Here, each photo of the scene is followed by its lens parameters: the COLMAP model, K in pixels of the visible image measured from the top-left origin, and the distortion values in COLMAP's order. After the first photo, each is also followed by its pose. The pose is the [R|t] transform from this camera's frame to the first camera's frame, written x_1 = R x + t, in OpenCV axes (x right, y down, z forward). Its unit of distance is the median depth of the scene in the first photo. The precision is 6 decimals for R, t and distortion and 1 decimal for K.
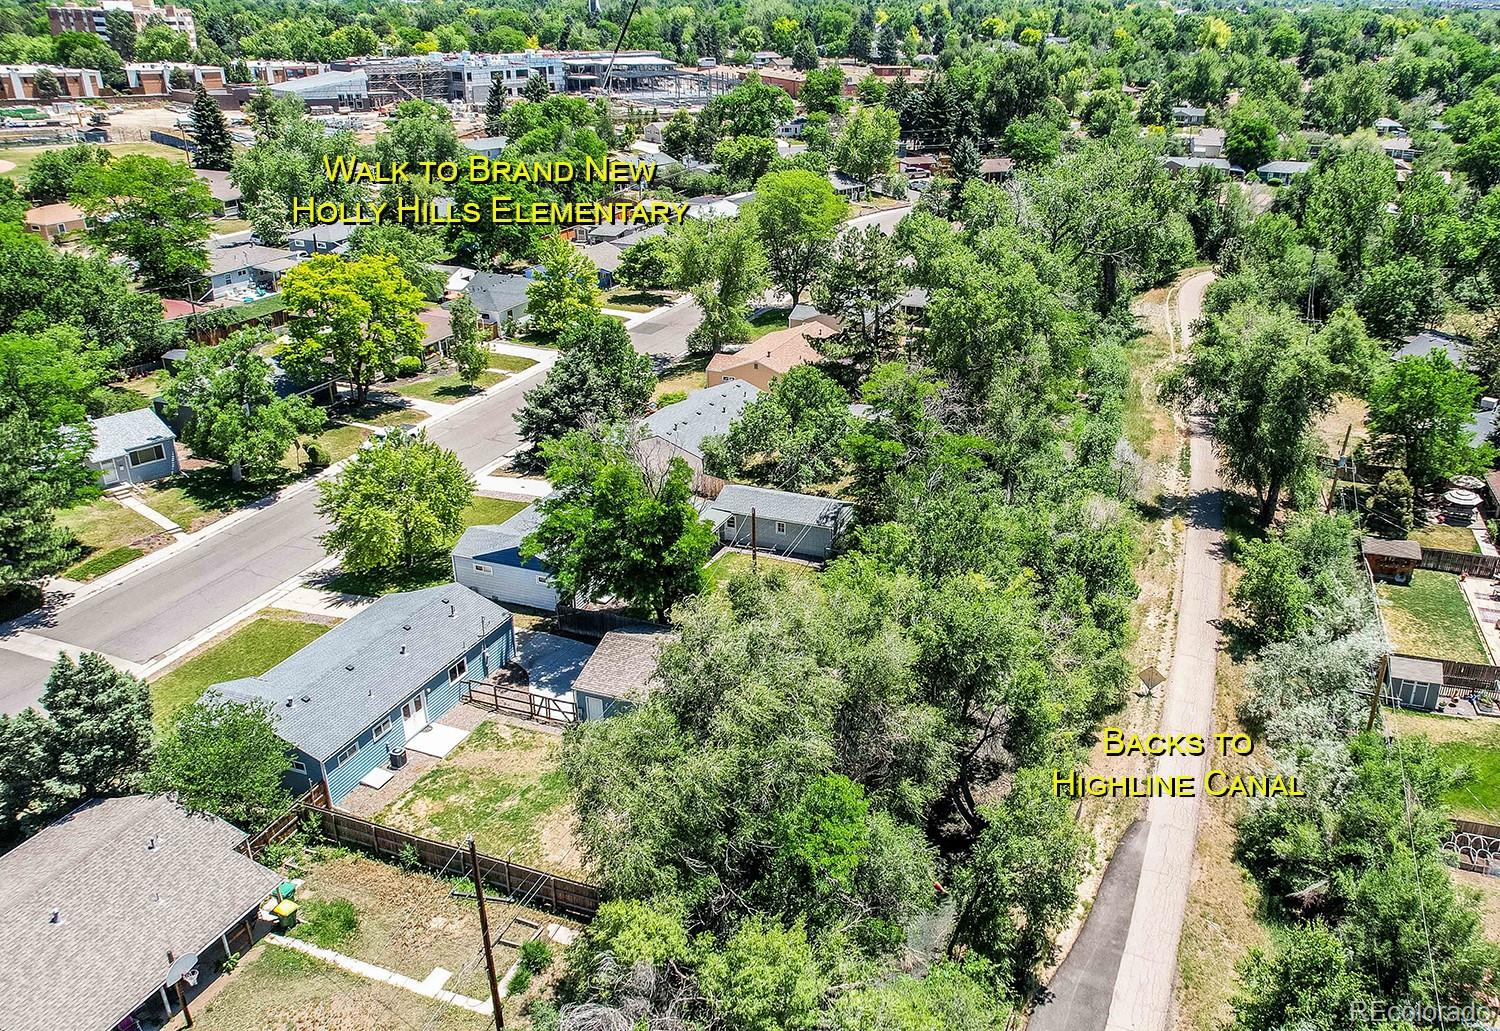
lens RADIAL K [[1120.9, 0, 802.7], [0, 1120.9, 513.5], [0, 0, 1]] dist [-0.097281, 0.146908]
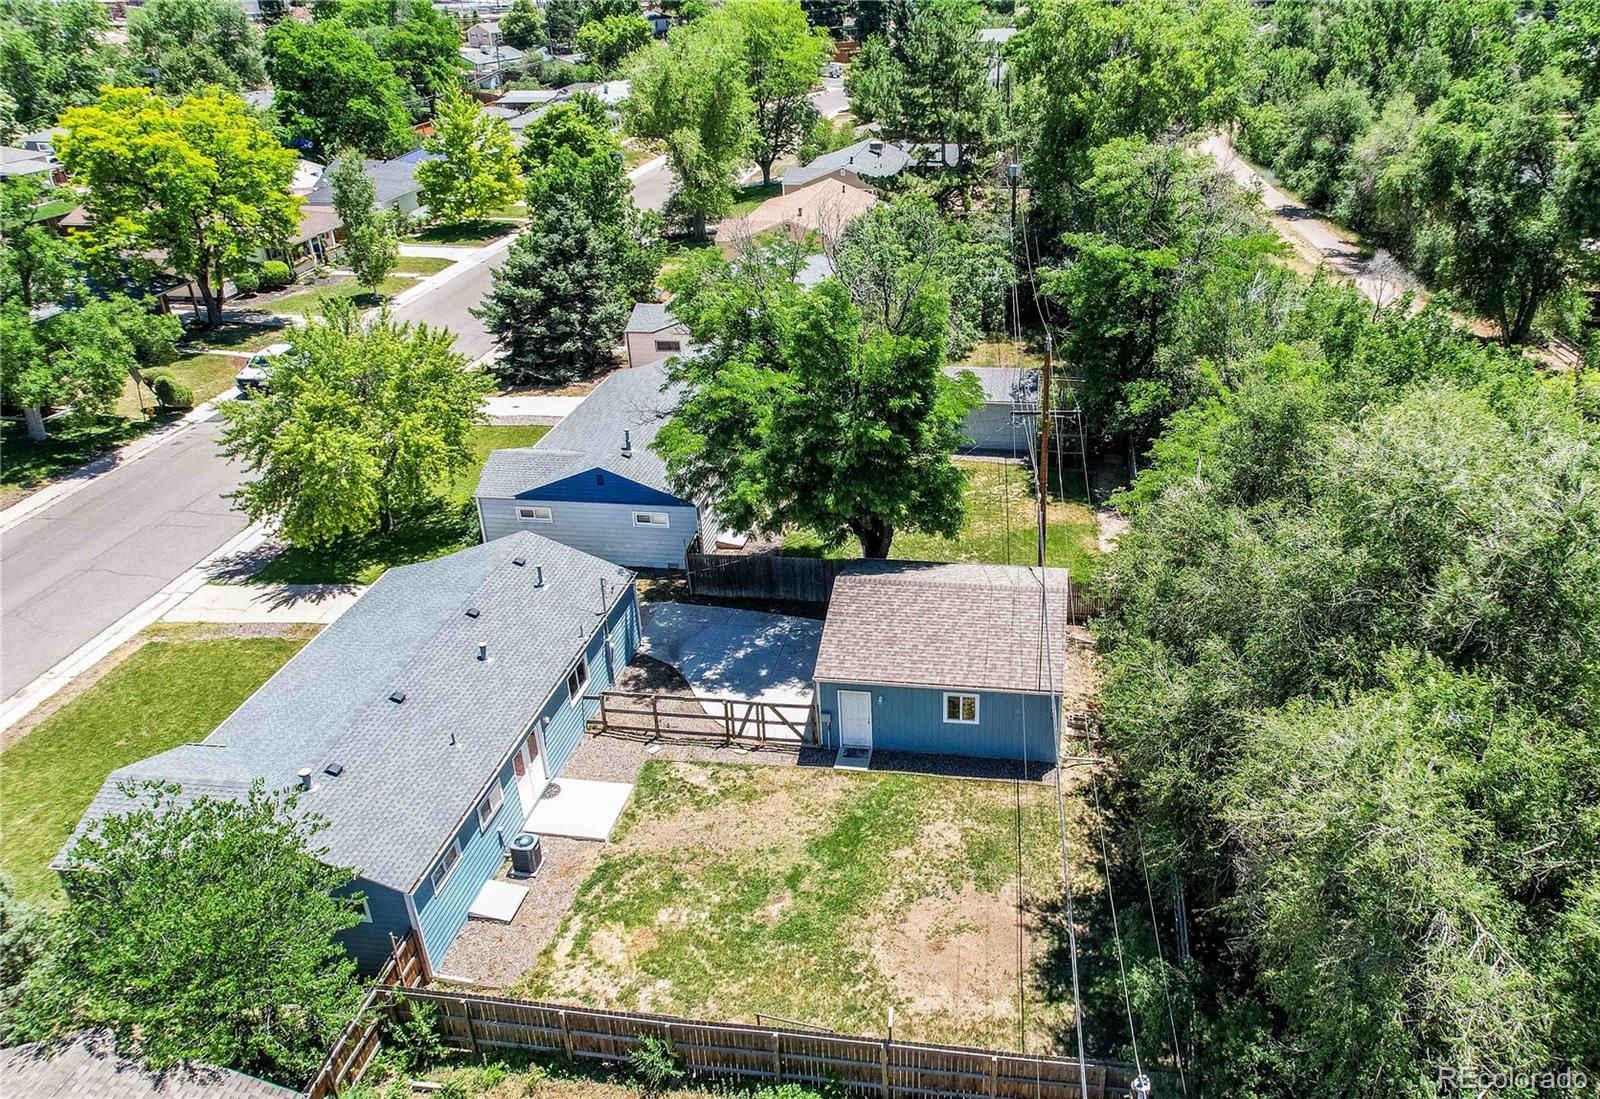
lens RADIAL K [[1195.7, 0, 856.2], [0, 1195.7, 547.3], [0, 0, 1]] dist [-0.097281, 0.146908]
pose [[0.979800, -0.116123, 0.162810, -0.218565], [0.106984, 0.992209, 0.063845, 0.044769], [-0.168955, -0.045137, 0.984590, 0.329744]]
